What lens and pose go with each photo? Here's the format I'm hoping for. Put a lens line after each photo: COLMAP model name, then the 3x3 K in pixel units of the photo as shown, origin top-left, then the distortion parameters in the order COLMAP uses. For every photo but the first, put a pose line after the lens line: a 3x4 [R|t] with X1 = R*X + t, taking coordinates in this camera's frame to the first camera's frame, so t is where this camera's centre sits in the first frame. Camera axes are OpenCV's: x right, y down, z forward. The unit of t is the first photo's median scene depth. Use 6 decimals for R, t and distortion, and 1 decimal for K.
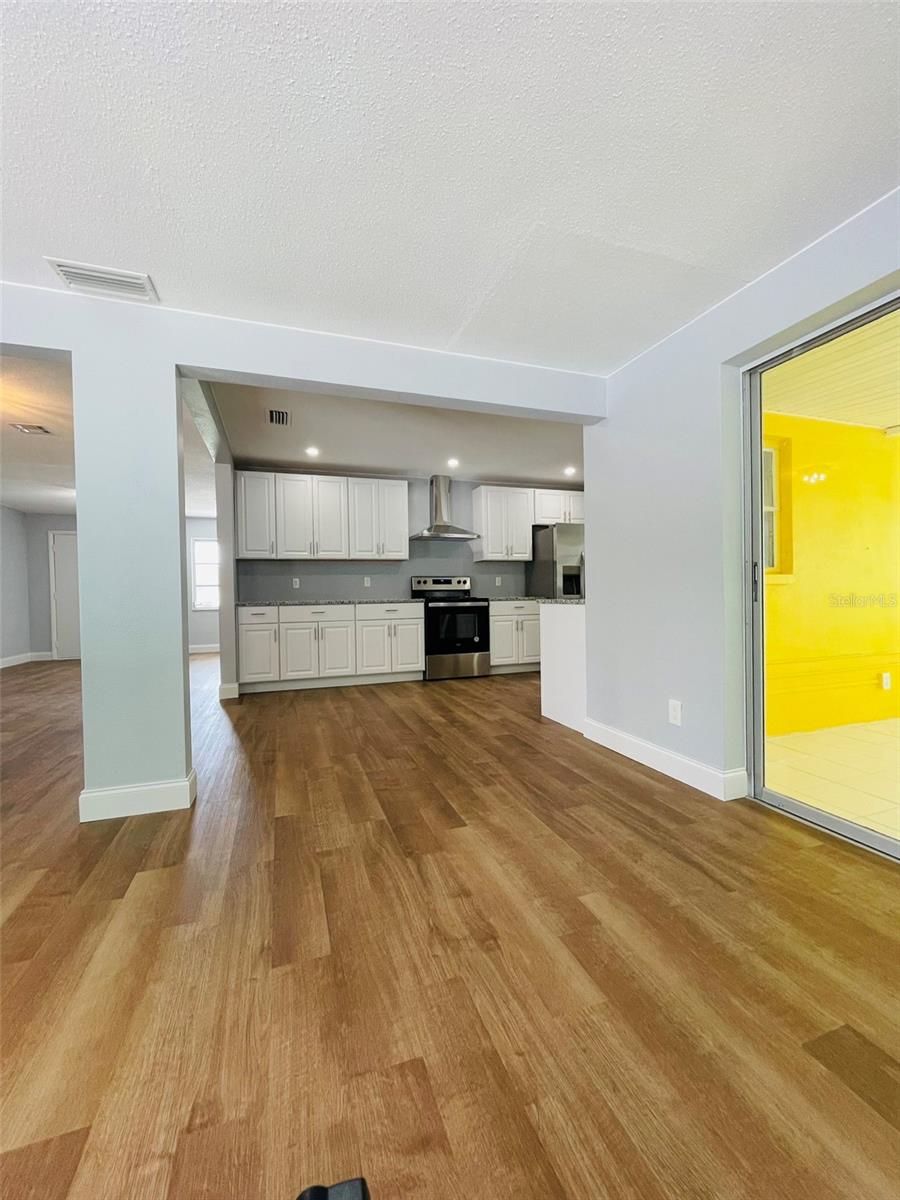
lens RADIAL K [[484.3, 0, 451.3], [0, 484.3, 599.5], [0, 0, 1]] dist [-0.001557, -0.000173]
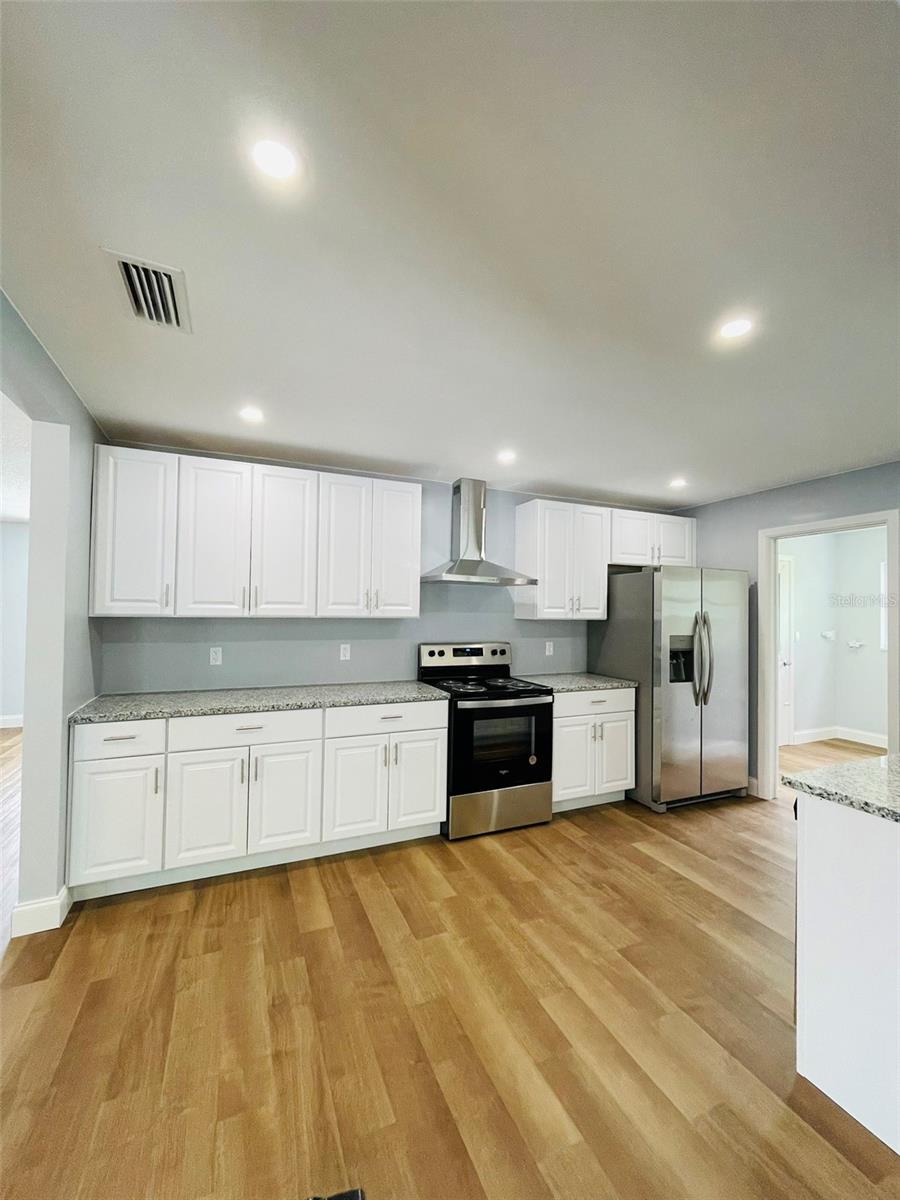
lens RADIAL K [[484.3, 0, 448.9], [0, 484.3, 602.1], [0, 0, 1]] dist [-0.001557, -0.000173]
pose [[0.996900, 0.033745, 0.071074, -0.093668], [-0.031388, 0.998928, -0.034034, -0.082743], [-0.072146, 0.031697, 0.996890, 0.413432]]
